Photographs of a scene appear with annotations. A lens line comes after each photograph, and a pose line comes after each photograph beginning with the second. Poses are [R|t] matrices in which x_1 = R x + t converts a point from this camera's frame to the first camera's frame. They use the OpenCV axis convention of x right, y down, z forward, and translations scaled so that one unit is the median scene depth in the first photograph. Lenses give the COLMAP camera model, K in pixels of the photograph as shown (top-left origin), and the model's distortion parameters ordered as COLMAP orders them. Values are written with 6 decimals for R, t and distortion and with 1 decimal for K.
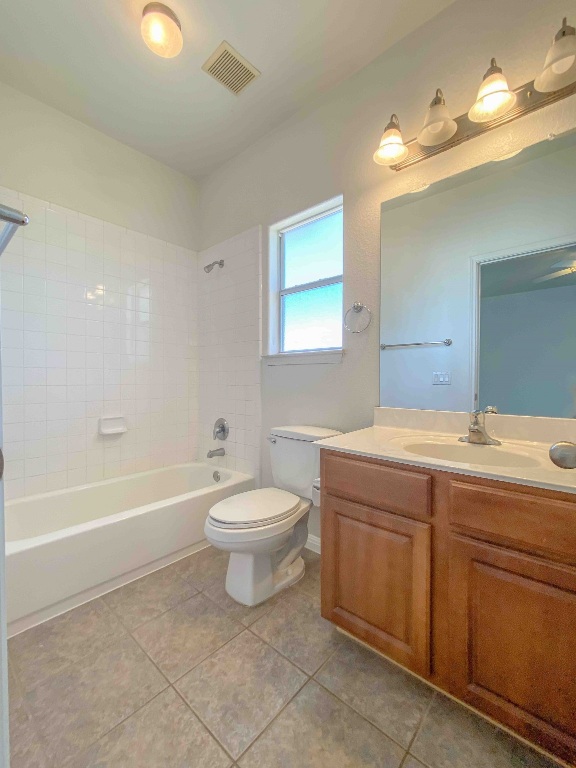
lens RADIAL K [[323.6, 0, 288.0], [0, 323.6, 384.0], [0, 0, 1]] dist [0.000117, -0.000476]
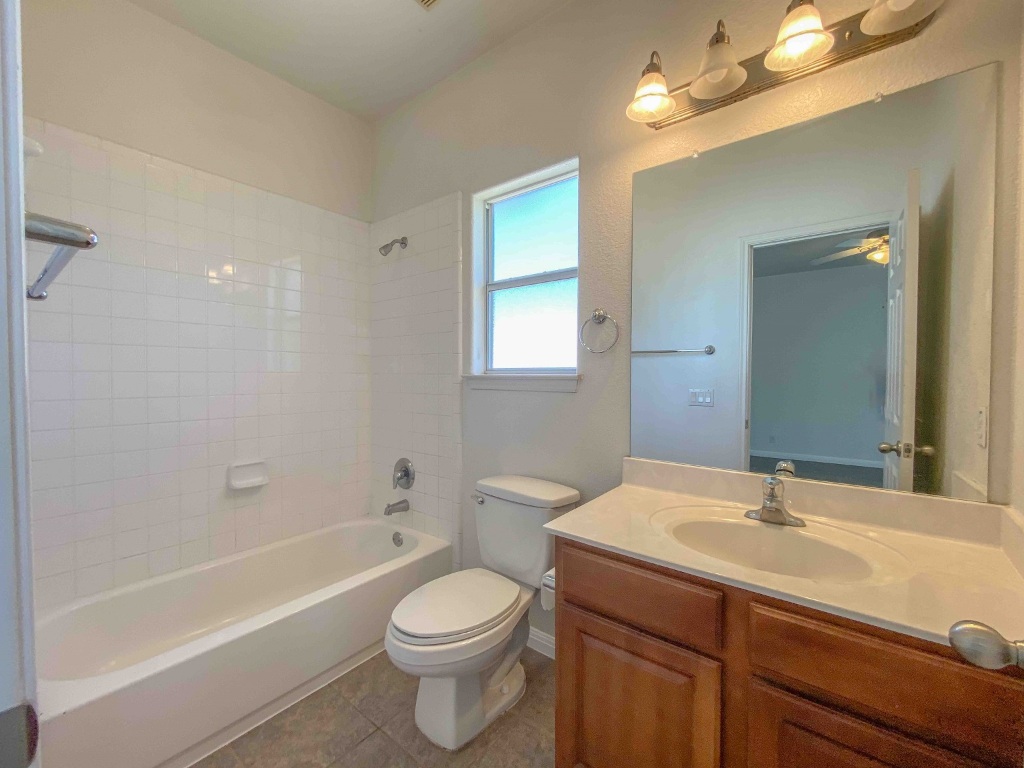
lens RADIAL K [[425.3, 0, 510.0], [0, 425.3, 383.8], [0, 0, 1]] dist [0.000248, 0.000520]
pose [[0.998462, -0.001295, 0.055433, -0.037031], [0.000722, 0.999946, 0.010355, -0.105231], [-0.055444, -0.010299, 0.998409, 0.073984]]
